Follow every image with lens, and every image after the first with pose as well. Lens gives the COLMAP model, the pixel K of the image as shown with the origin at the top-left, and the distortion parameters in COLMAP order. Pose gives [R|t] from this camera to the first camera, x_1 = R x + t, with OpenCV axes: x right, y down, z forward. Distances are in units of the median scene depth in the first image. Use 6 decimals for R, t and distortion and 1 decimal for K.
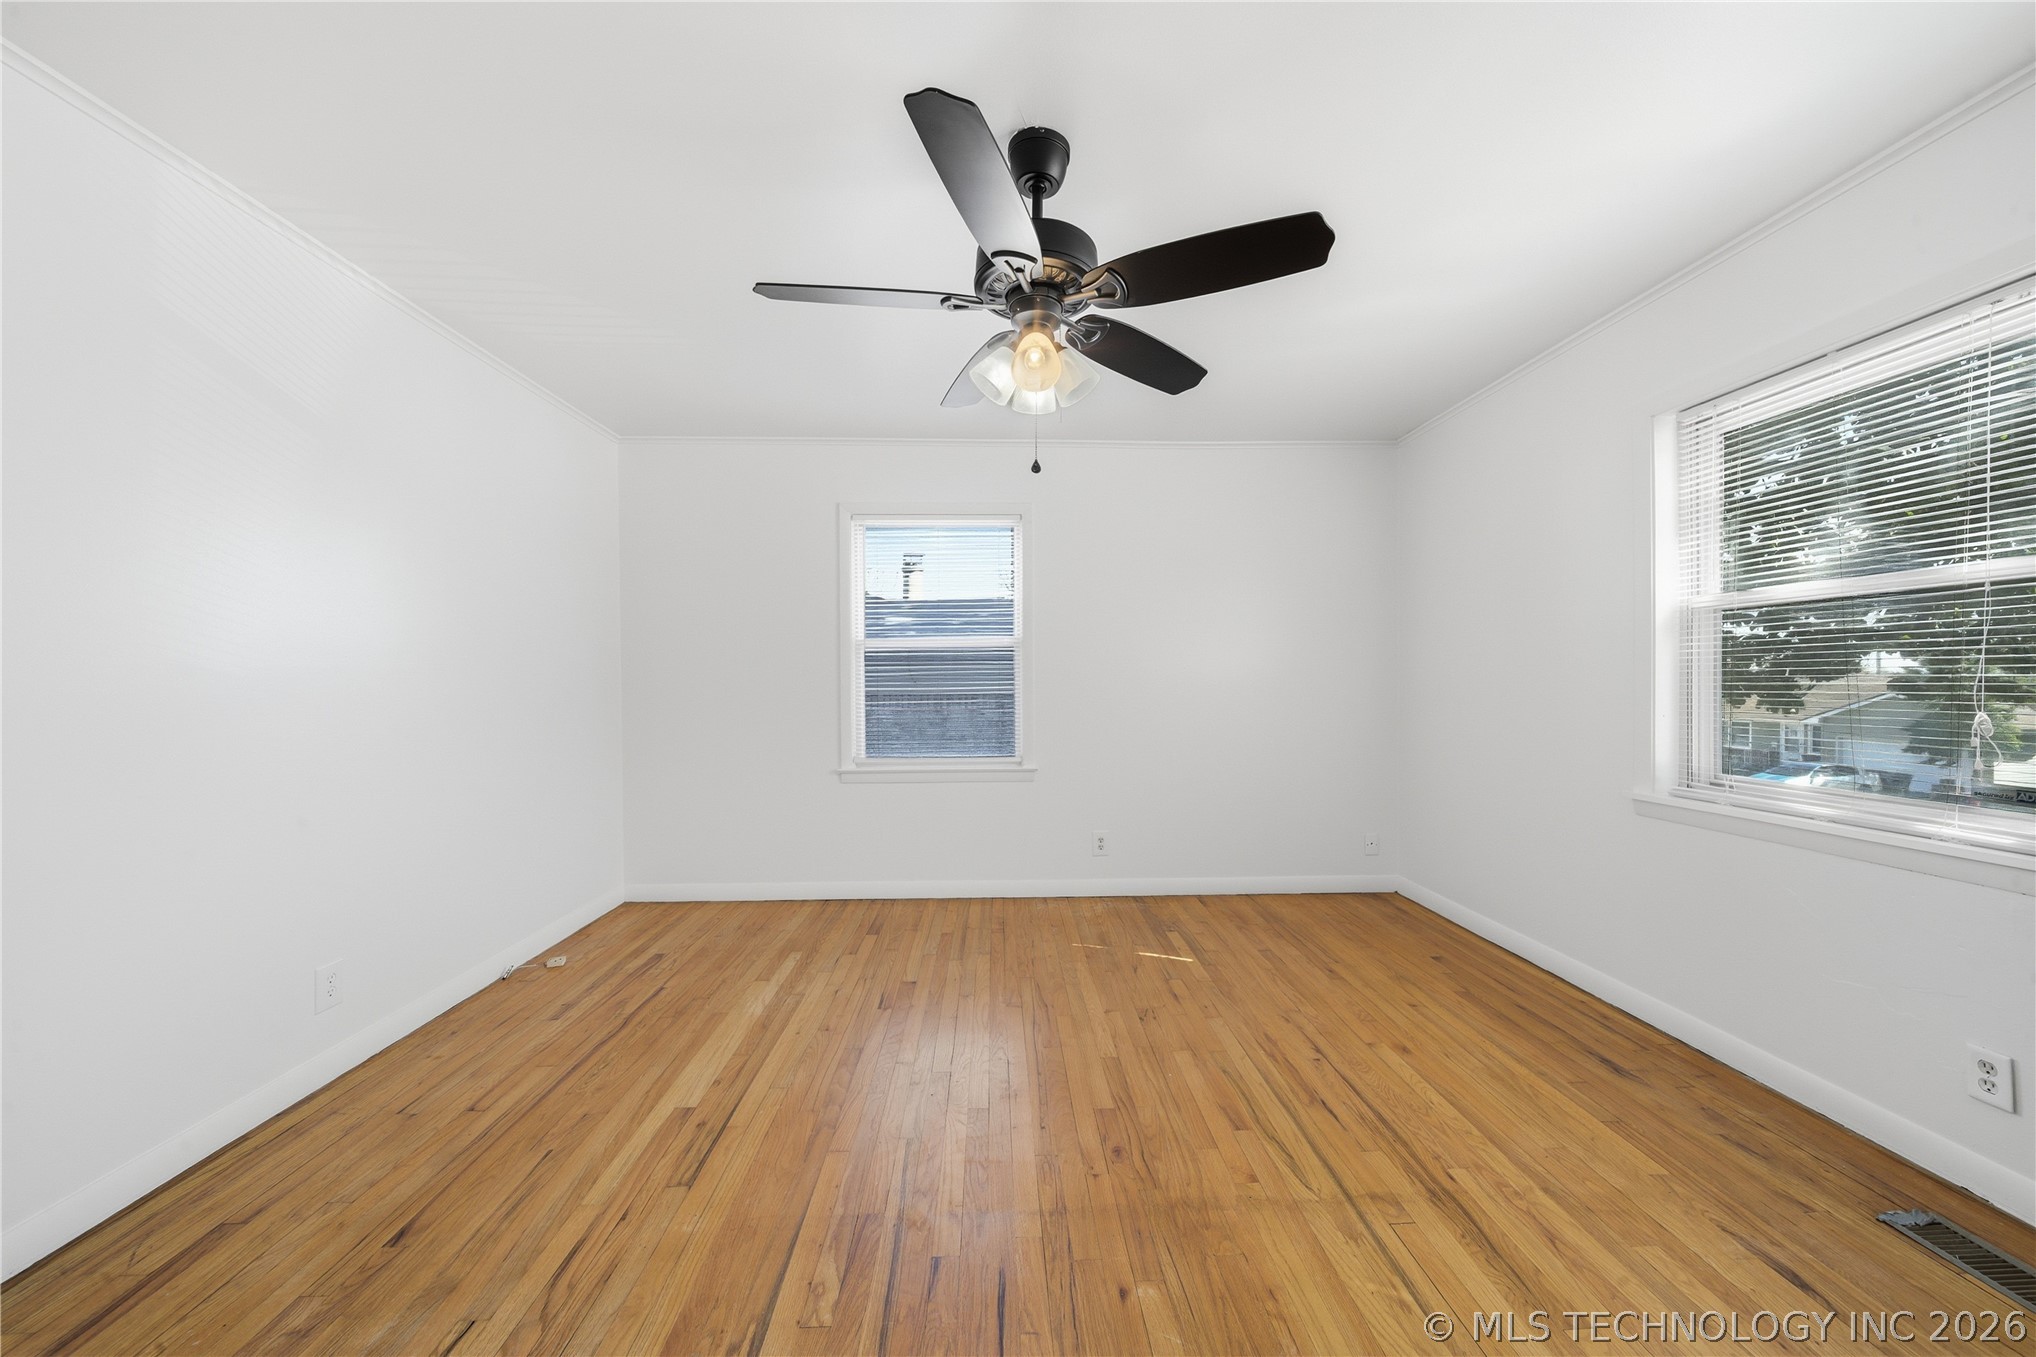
lens RADIAL K [[716.2, 0, 1015.7], [0, 716.2, 682.0], [0, 0, 1]] dist [0.001231, -0.002206]
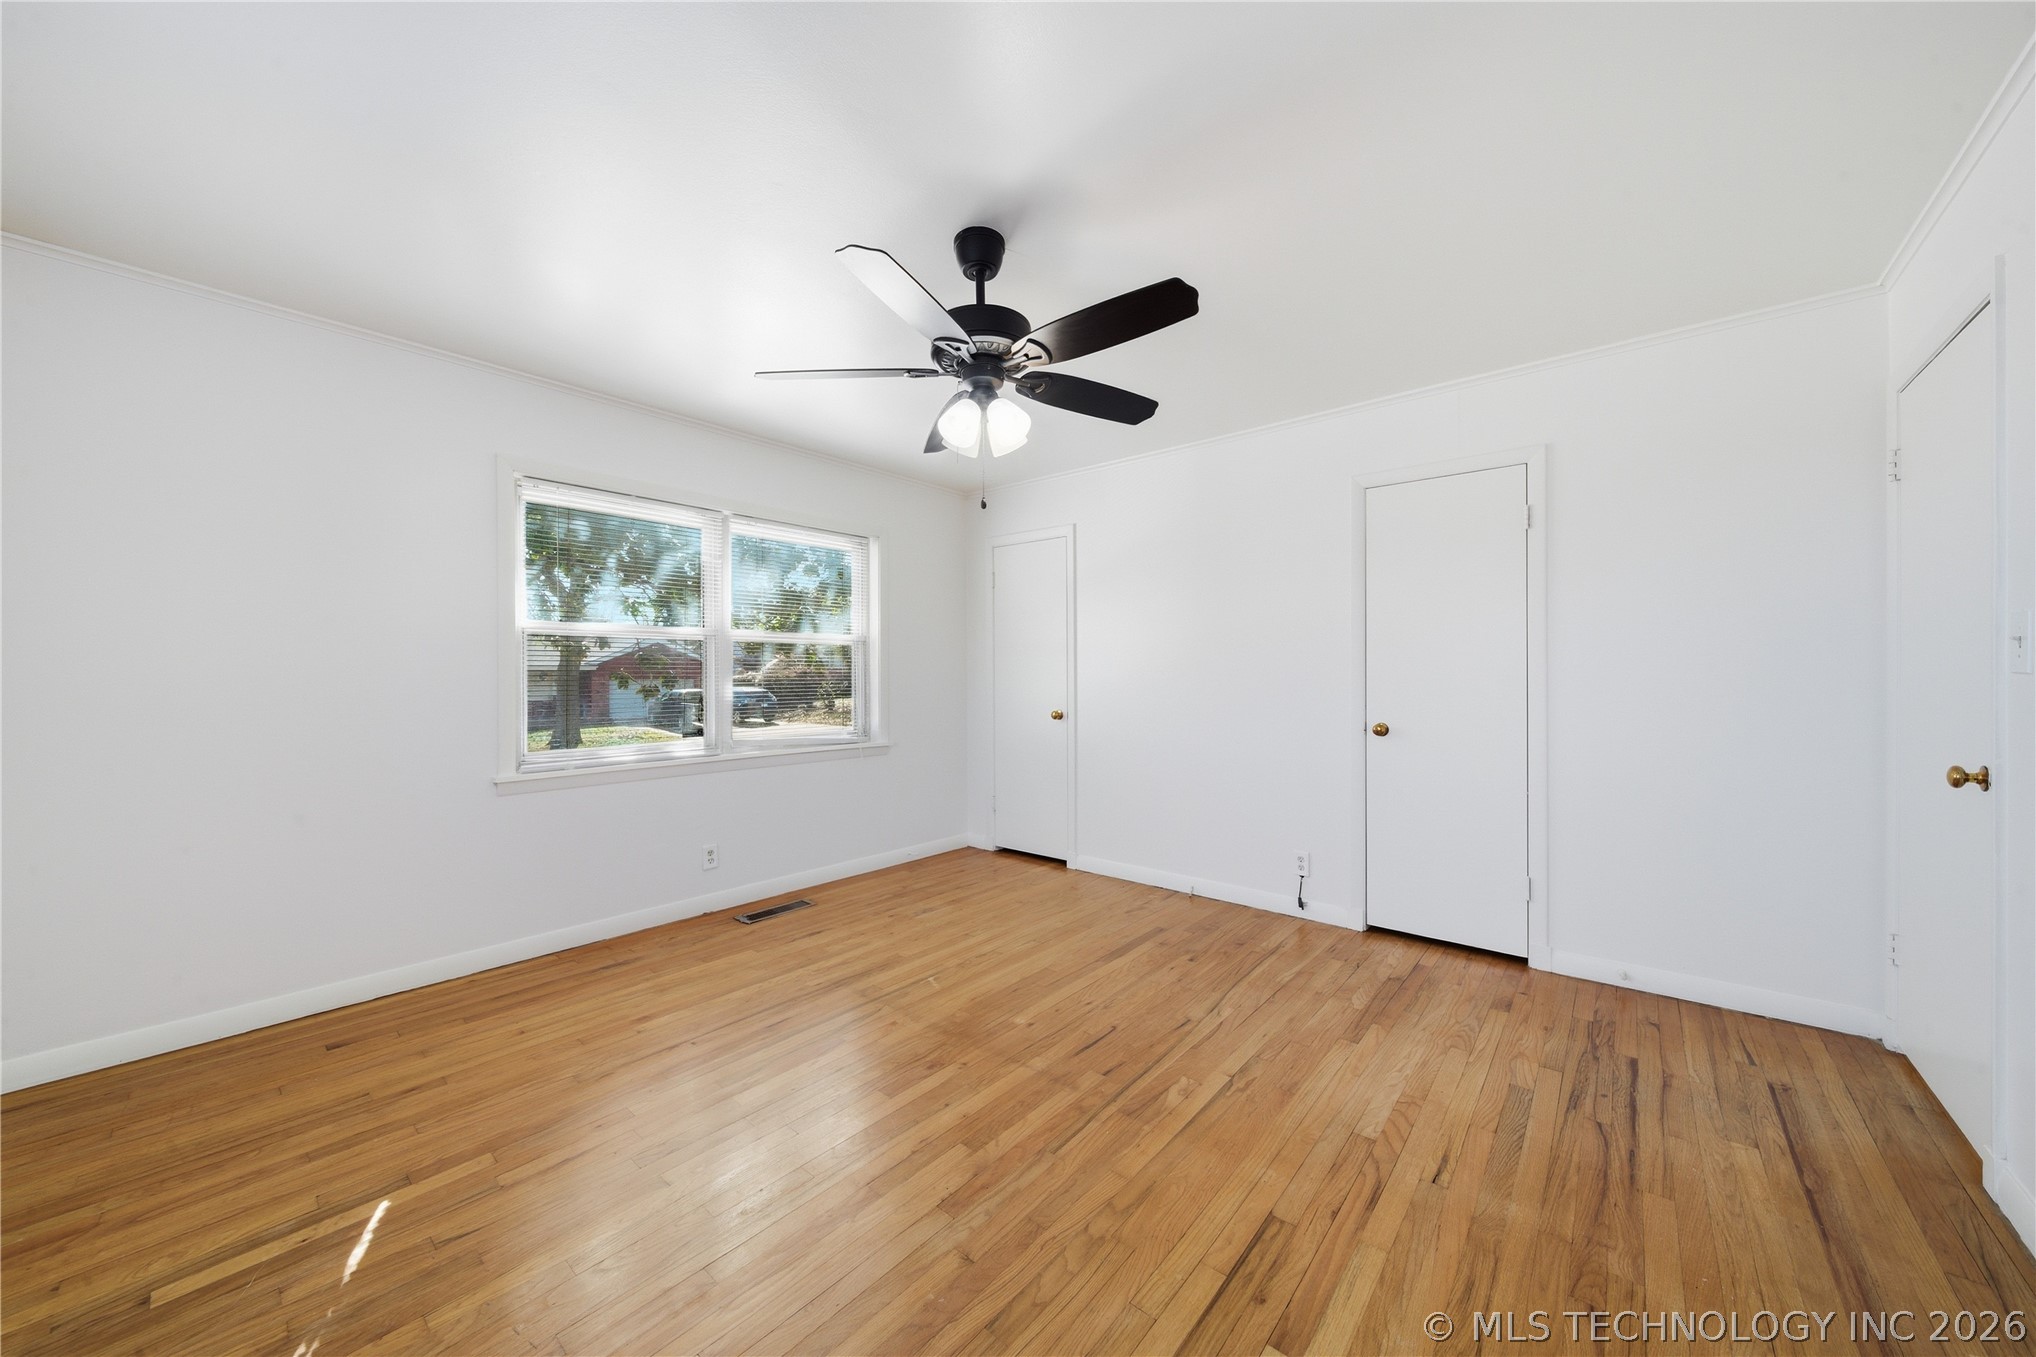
lens RADIAL K [[718.5, 0, 1019.3], [0, 718.5, 680.7], [0, 0, 1]] dist [0.001217, -0.002694]
pose [[-0.740242, 0.002999, 0.672334, -0.598726], [0.009157, 0.999942, 0.005622, -0.005784], [-0.672279, 0.010318, -0.740226, 1.353211]]
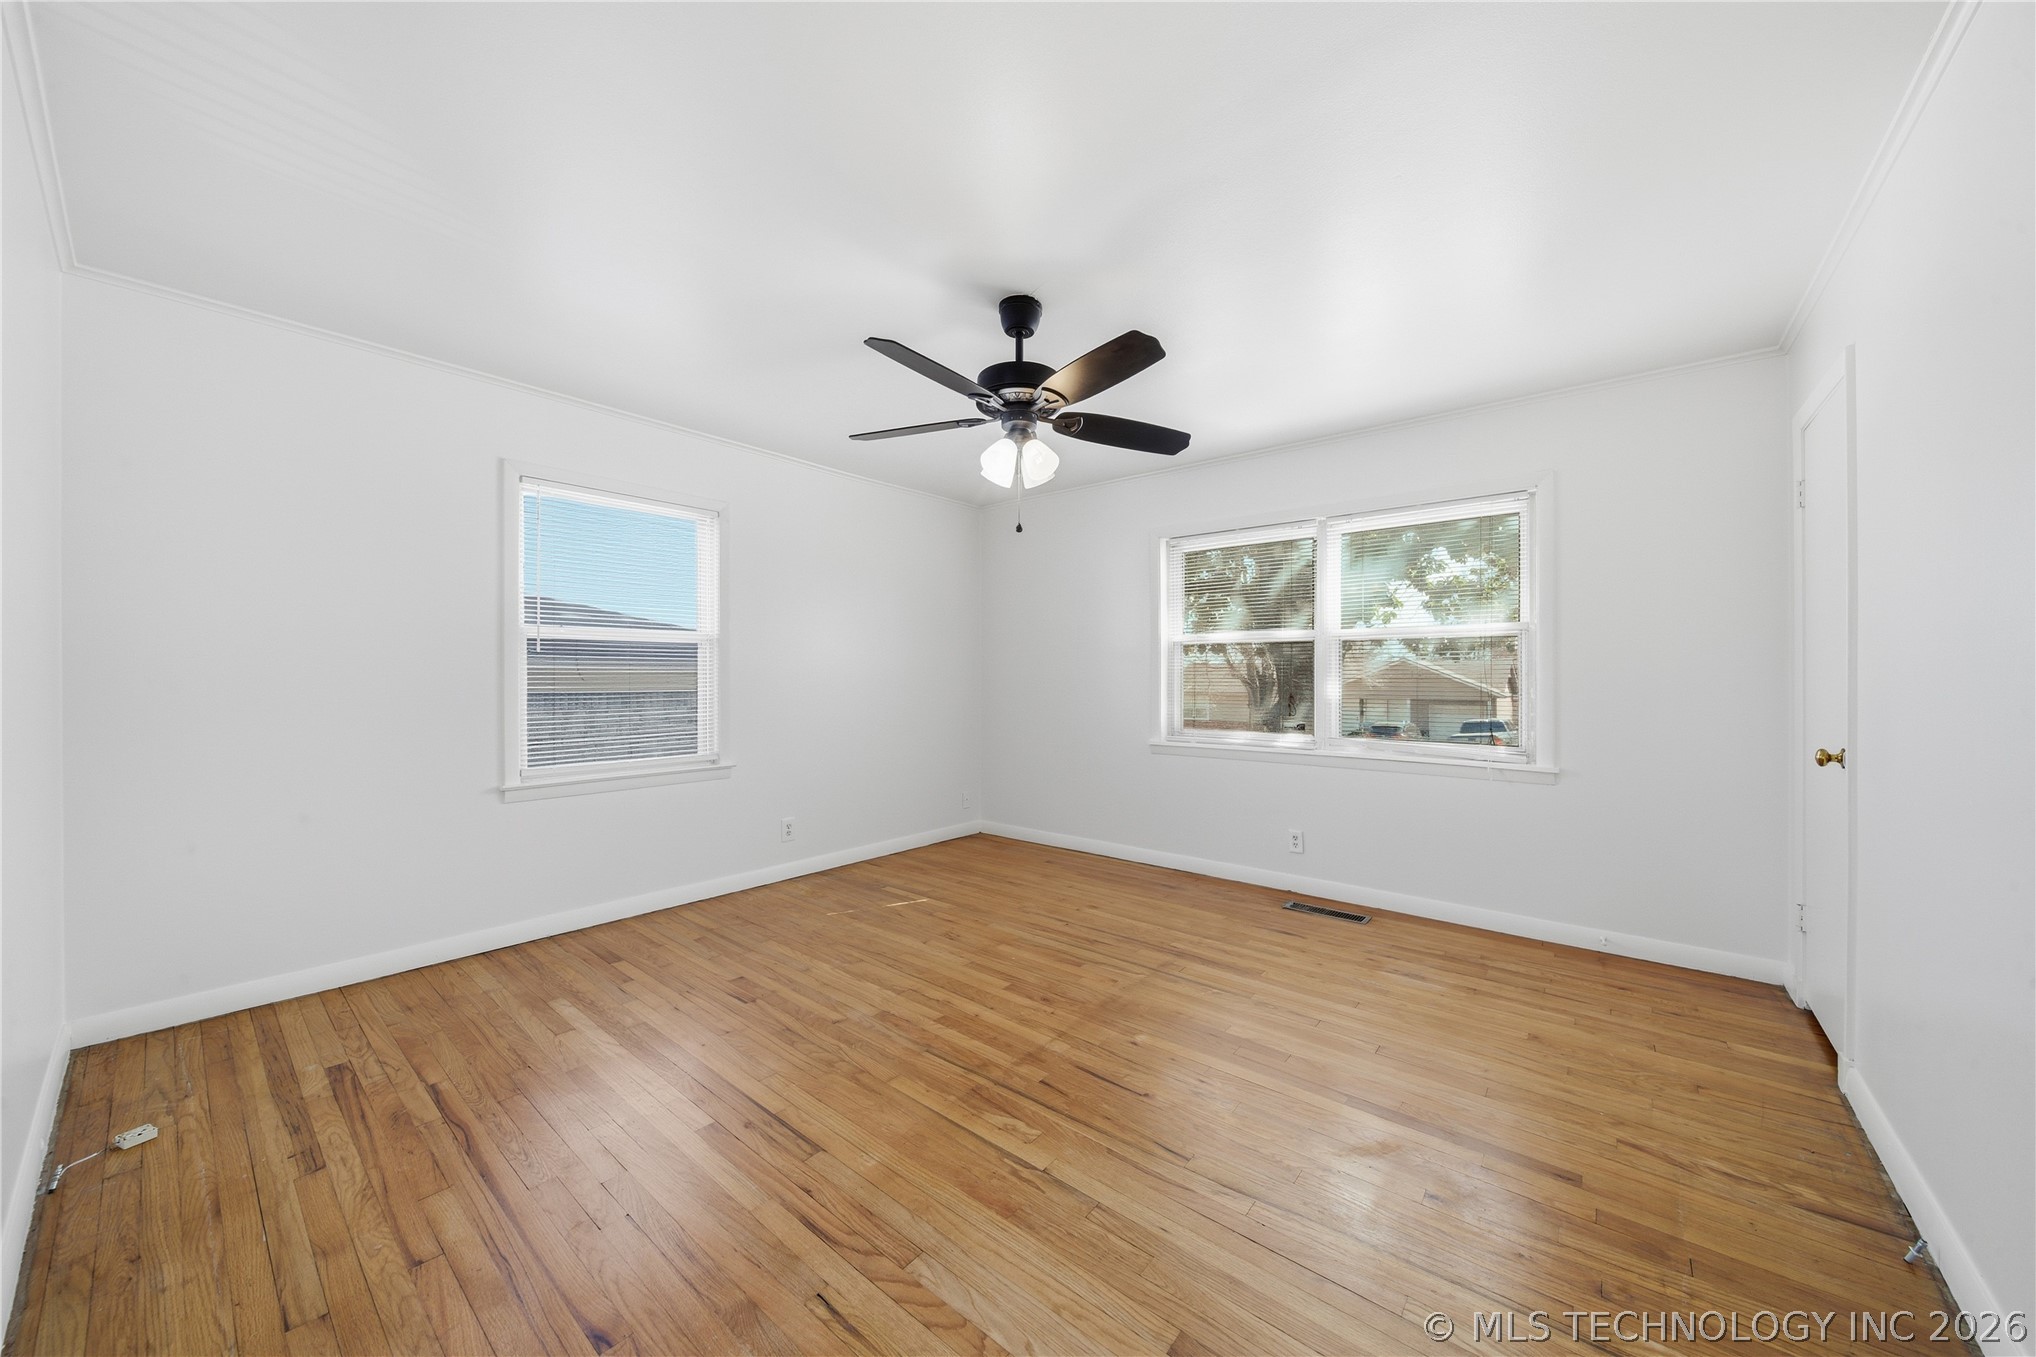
lens RADIAL K [[716.2, 0, 1015.7], [0, 716.2, 682.0], [0, 0, 1]] dist [0.001231, -0.002206]
pose [[0.664534, 0.000952, 0.747257, -0.749128], [-0.002544, 0.999996, 0.000989, 0.003564], [-0.747254, -0.002558, 0.664534, 0.054617]]
